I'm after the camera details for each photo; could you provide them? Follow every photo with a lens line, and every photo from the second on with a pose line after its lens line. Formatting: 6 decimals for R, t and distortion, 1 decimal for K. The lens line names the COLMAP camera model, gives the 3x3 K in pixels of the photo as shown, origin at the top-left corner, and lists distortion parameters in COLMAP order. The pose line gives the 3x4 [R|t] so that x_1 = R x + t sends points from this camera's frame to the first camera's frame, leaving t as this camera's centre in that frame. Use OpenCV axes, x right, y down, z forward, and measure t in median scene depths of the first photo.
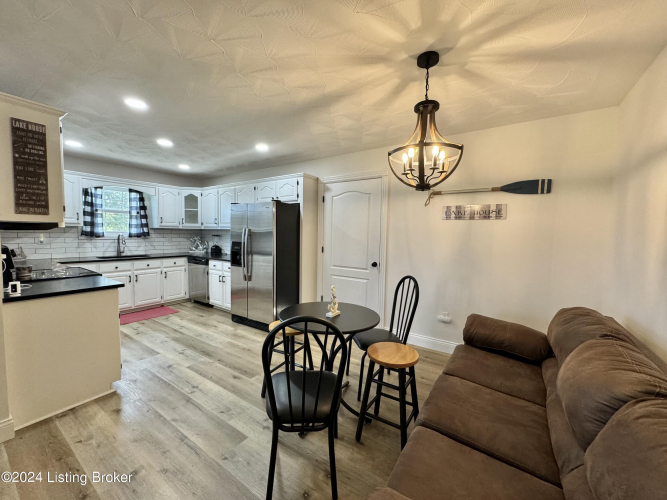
lens RADIAL K [[266.8, 0, 334.4], [0, 266.8, 250.0], [0, 0, 1]] dist [-0.000558, -0.000272]
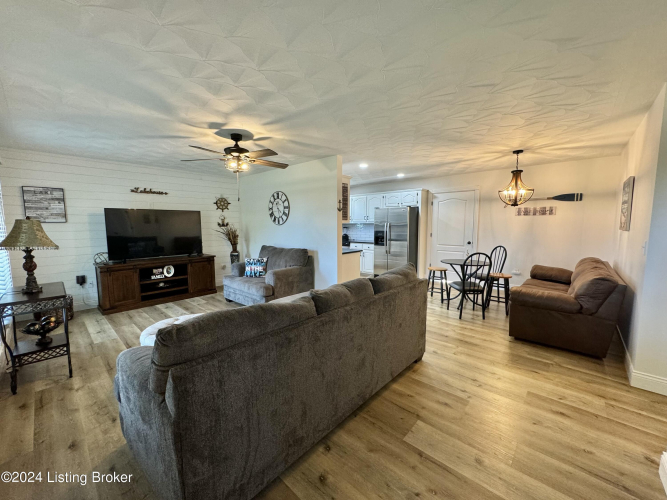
lens RADIAL K [[266.8, 0, 333.8], [0, 266.8, 252.2], [0, 0, 1]] dist [-0.000558, -0.000272]
pose [[0.989781, -0.007879, -0.142375, -0.408079], [0.014011, 0.999014, 0.042121, 0.027810], [0.141903, -0.043686, 0.988916, -0.701422]]
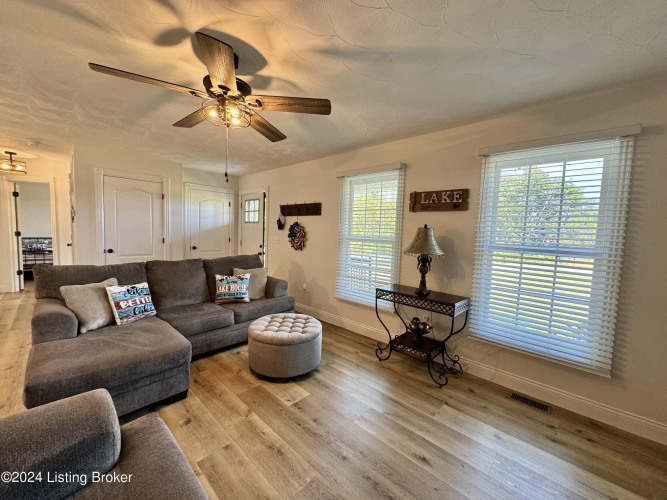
lens RADIAL K [[266.8, 0, 331.4], [0, 266.8, 250.0], [0, 0, 1]] dist [-0.000558, -0.000272]
pose [[-0.986047, -0.064428, 0.153492, -1.070741], [-0.043197, 0.989512, 0.137841, -0.057384], [-0.160763, 0.129288, -0.978489, 0.518296]]
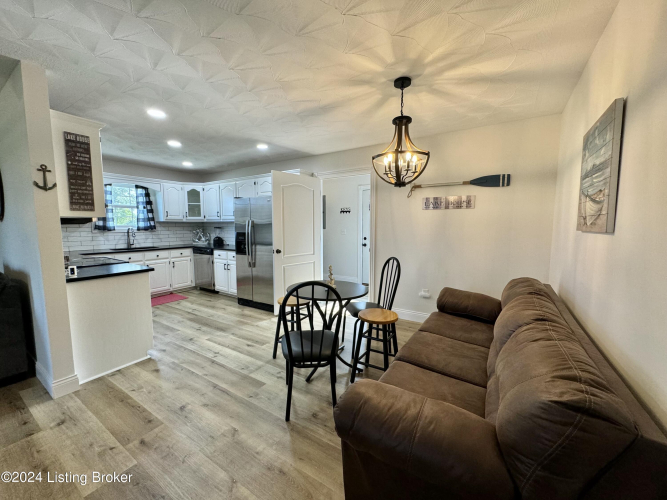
lens RADIAL K [[266.8, 0, 334.3], [0, 266.8, 249.8], [0, 0, 1]] dist [-0.000558, -0.000272]
pose [[0.999478, -0.020027, 0.025365, -0.008072], [0.019198, 0.999287, 0.032504, 0.012310], [-0.025998, -0.032000, 0.999150, -0.117957]]
